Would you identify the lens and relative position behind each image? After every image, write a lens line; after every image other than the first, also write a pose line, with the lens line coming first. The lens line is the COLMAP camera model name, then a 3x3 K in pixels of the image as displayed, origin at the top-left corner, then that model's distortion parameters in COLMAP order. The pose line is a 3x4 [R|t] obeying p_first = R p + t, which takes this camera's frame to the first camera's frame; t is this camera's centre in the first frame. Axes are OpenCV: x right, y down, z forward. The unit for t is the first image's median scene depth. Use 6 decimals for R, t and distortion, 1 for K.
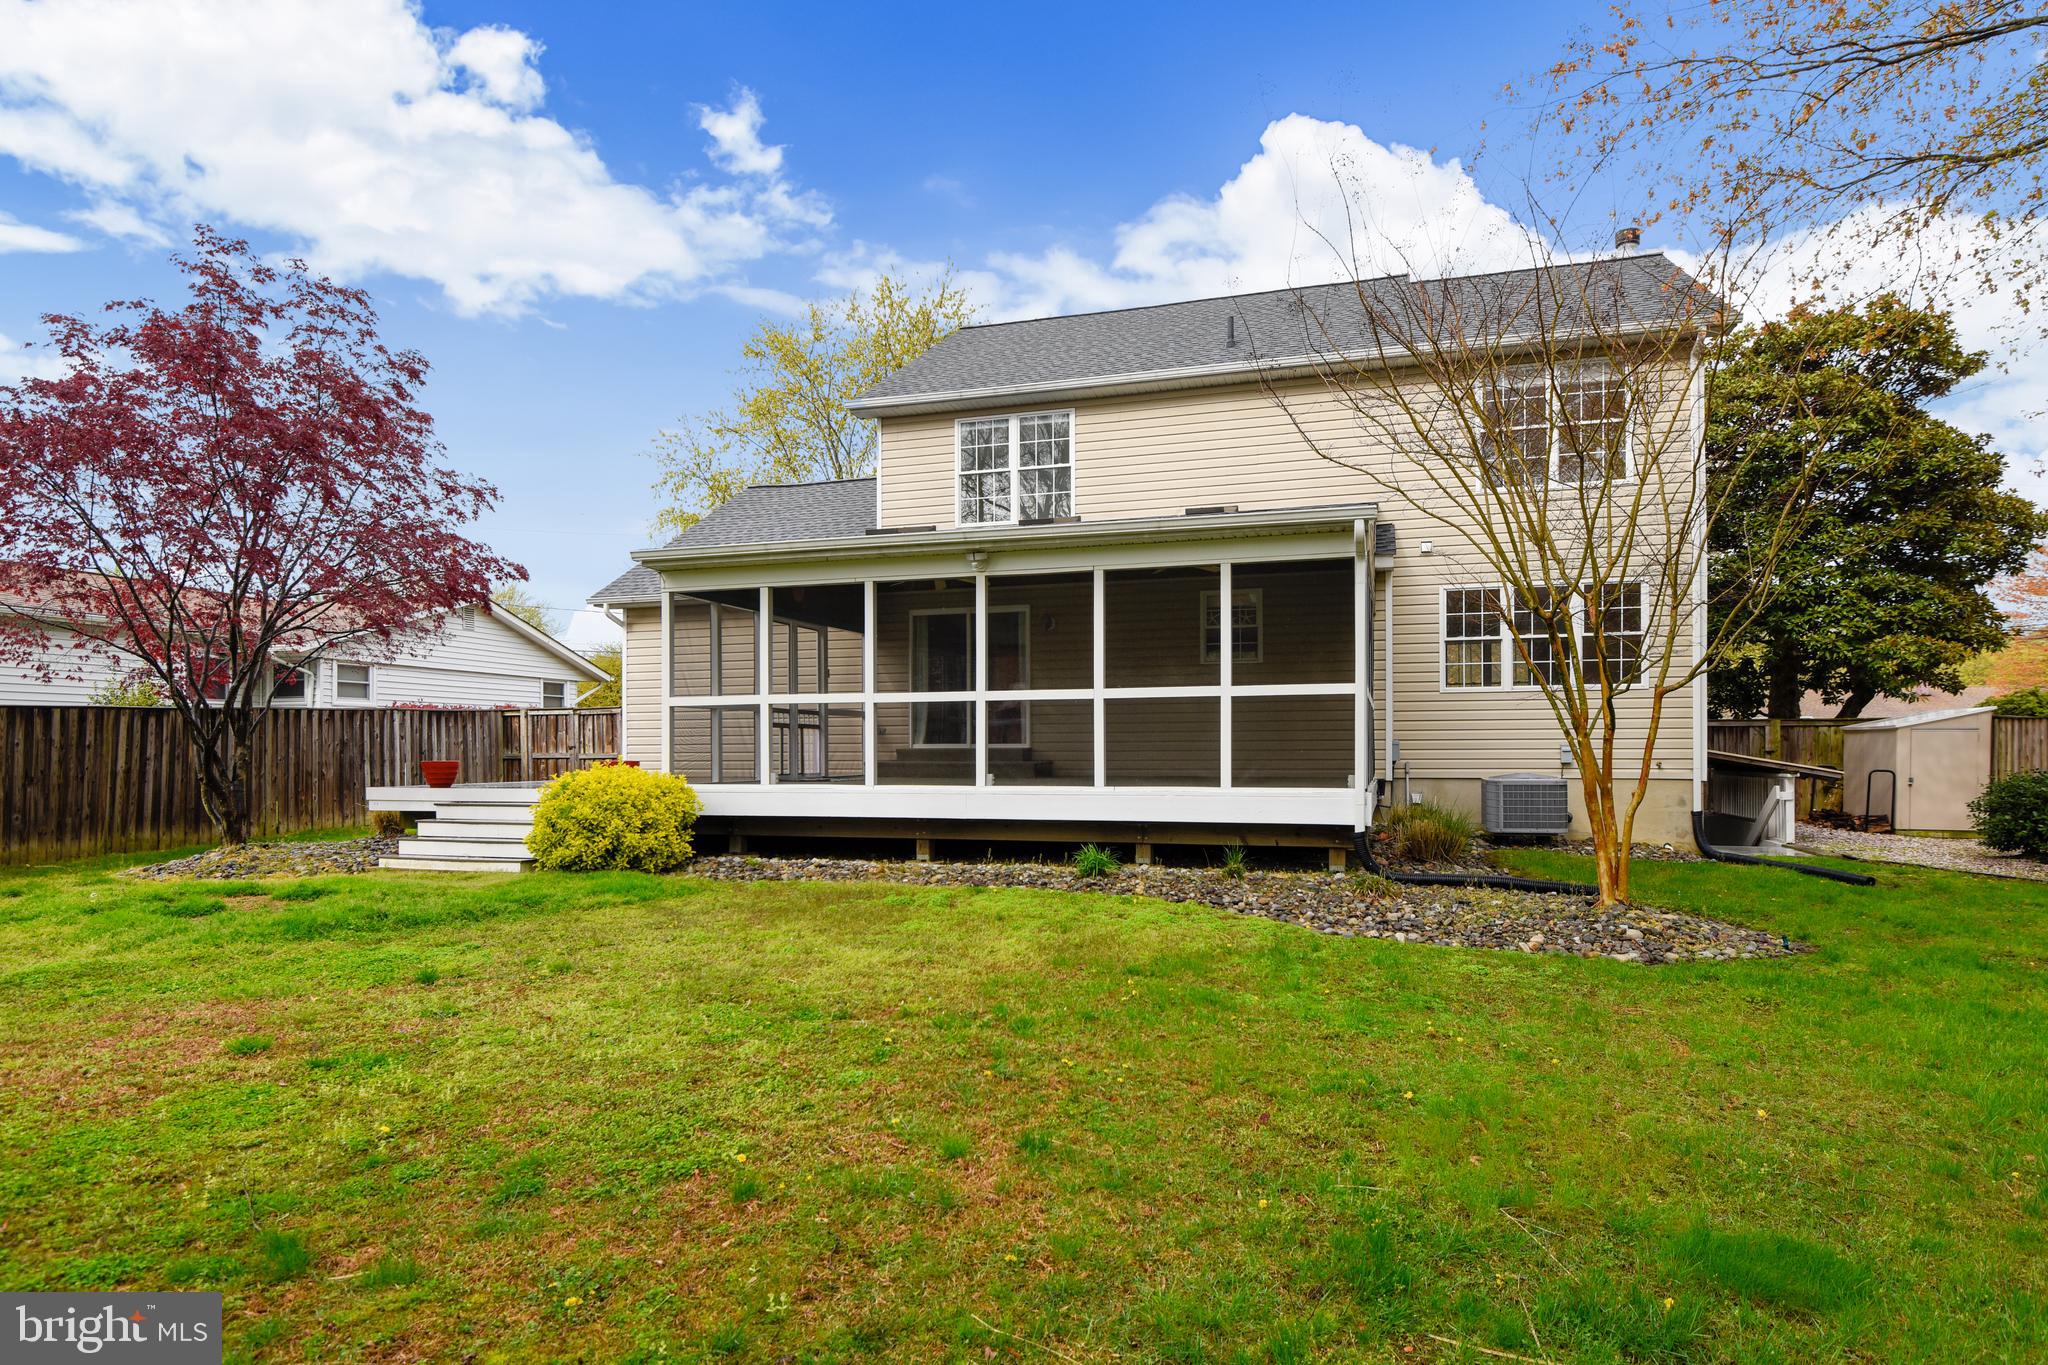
lens RADIAL K [[1099.0, 0, 1034.0], [0, 1099.0, 734.7], [0, 0, 1]] dist [-0.001135, -0.000575]
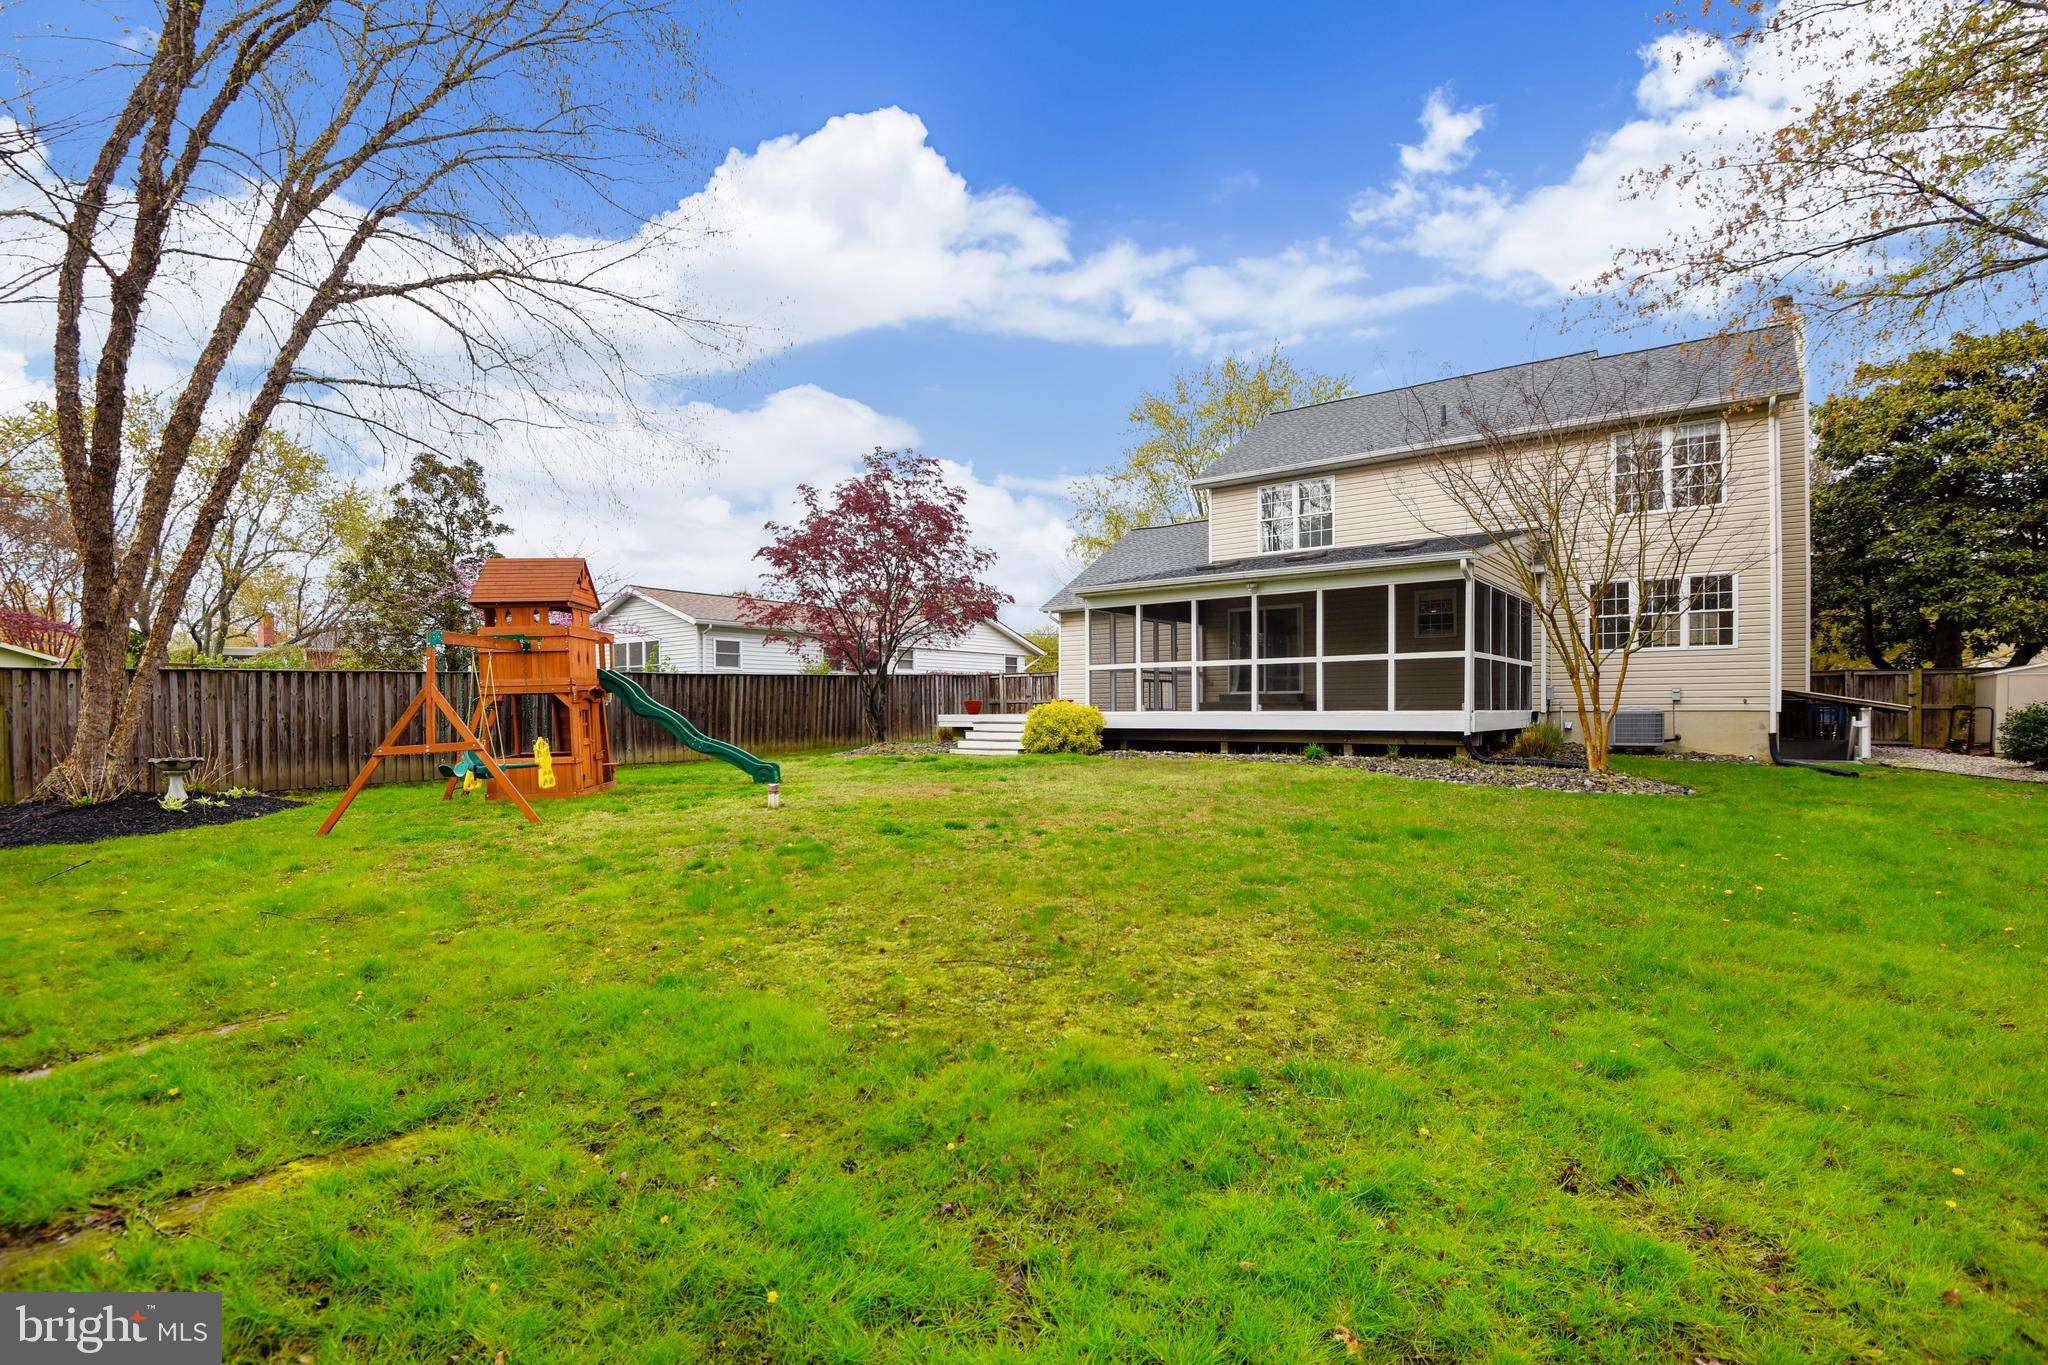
lens RADIAL K [[955.6, 0, 1024.0], [0, 955.6, 682.5], [0, 0, 1]] dist [-0.000292, -0.000133]
pose [[0.931588, -0.009513, -0.363391, 0.143153], [0.004538, 0.999884, -0.014544, 0.016970], [0.363487, 0.011900, 0.931523, -0.510386]]
